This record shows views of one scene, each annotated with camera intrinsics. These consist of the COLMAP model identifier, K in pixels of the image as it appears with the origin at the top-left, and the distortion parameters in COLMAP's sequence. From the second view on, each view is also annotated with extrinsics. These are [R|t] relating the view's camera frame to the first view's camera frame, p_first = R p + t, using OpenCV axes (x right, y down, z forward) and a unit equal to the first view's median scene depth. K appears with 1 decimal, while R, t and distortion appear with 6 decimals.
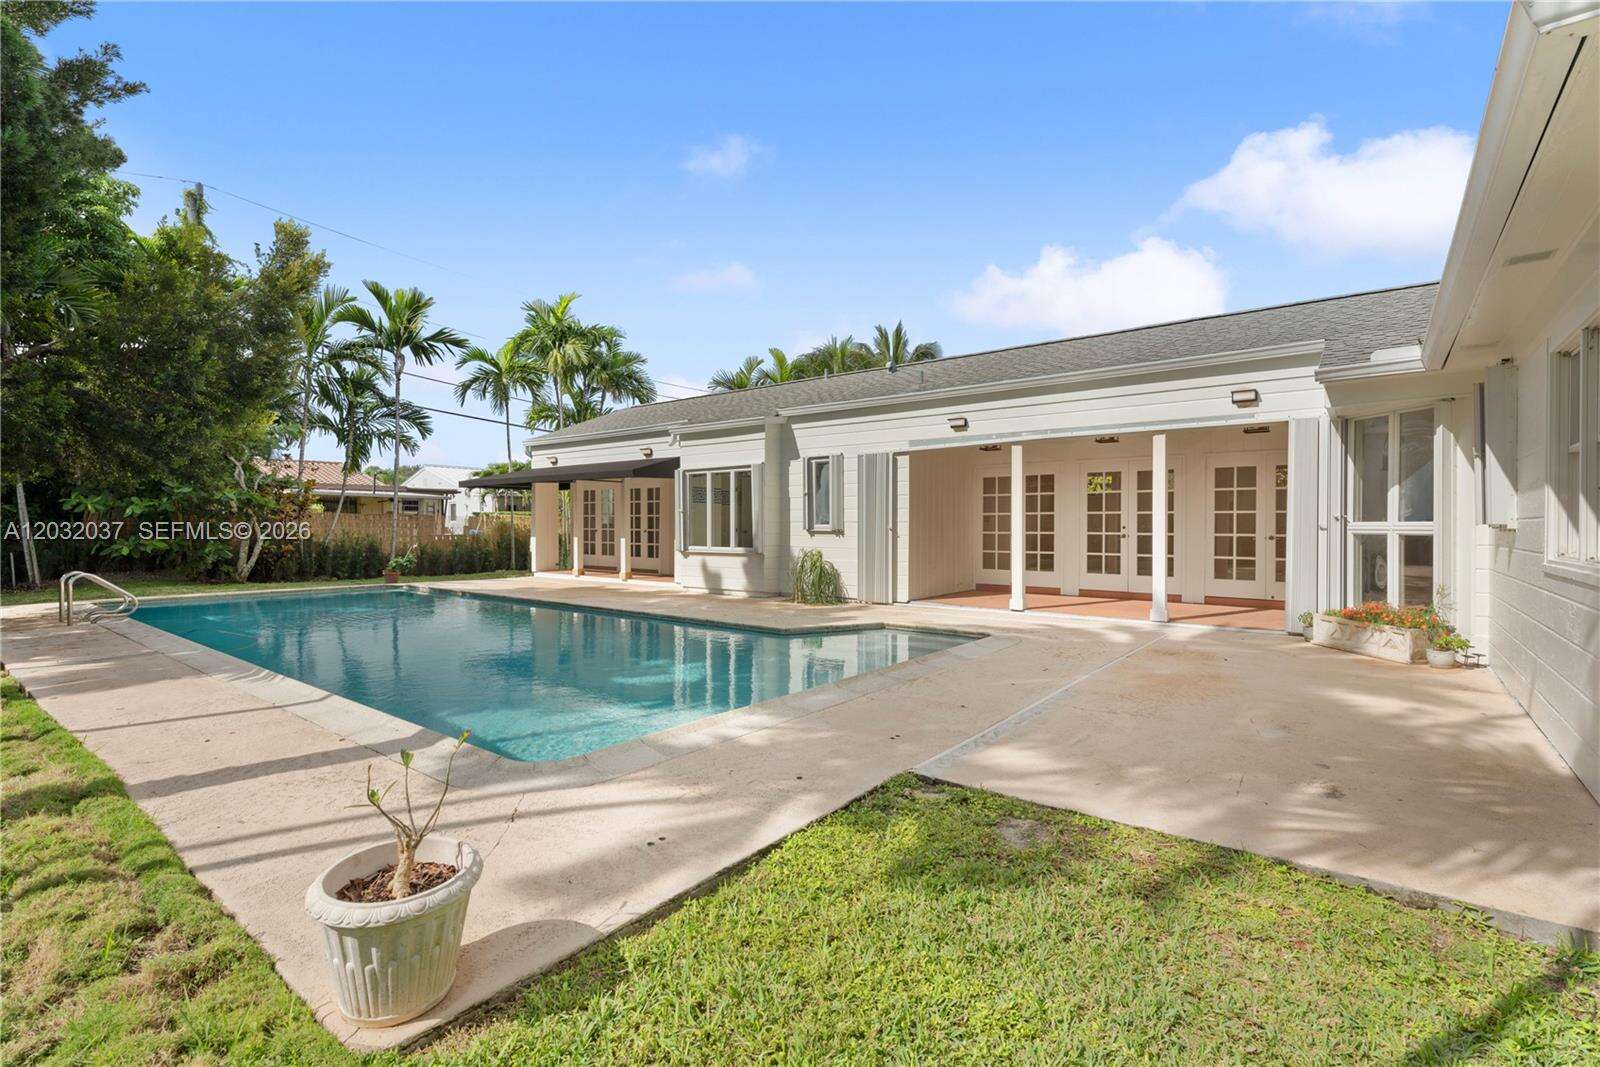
lens RADIAL K [[735.1, 0, 793.9], [0, 735.1, 534.2], [0, 0, 1]] dist [0.003871, 0.000208]
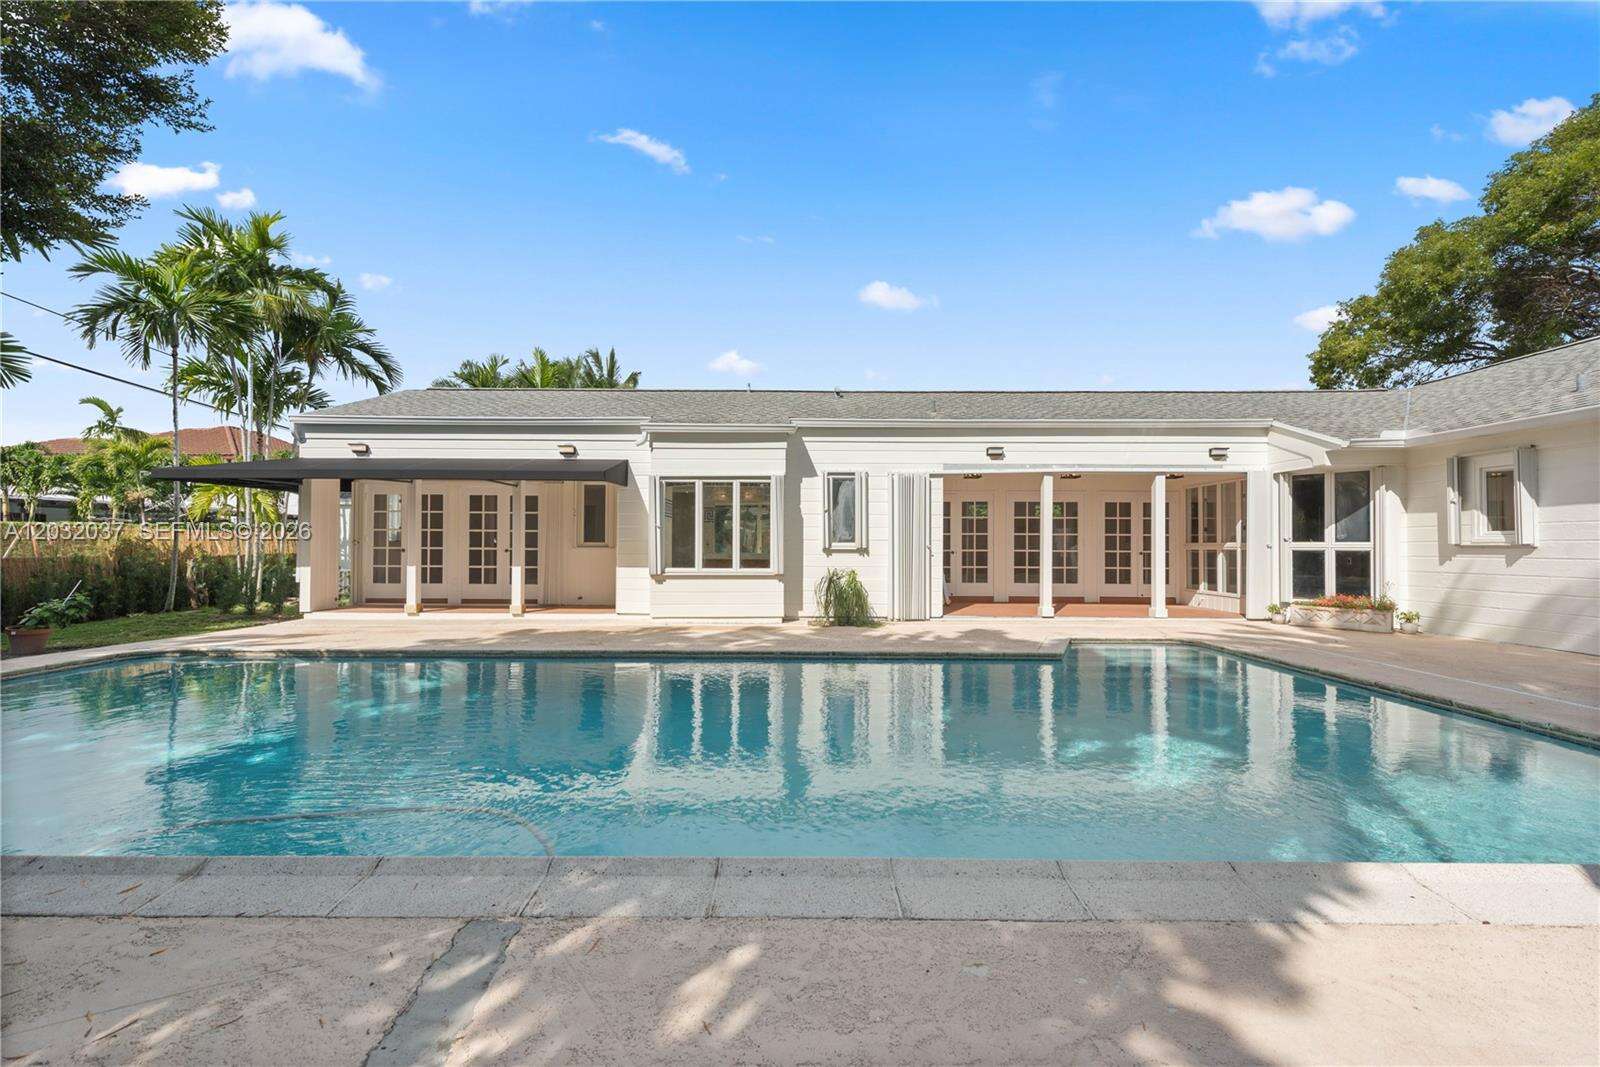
lens RADIAL K [[622.1, 0, 797.3], [0, 622.1, 532.0], [0, 0, 1]] dist [0.016100, -0.000659]
pose [[0.782924, 0.013533, 0.621970, -0.517001], [0.004900, 0.999598, -0.027918, -0.005249], [-0.622098, 0.024905, 0.782543, 0.398416]]
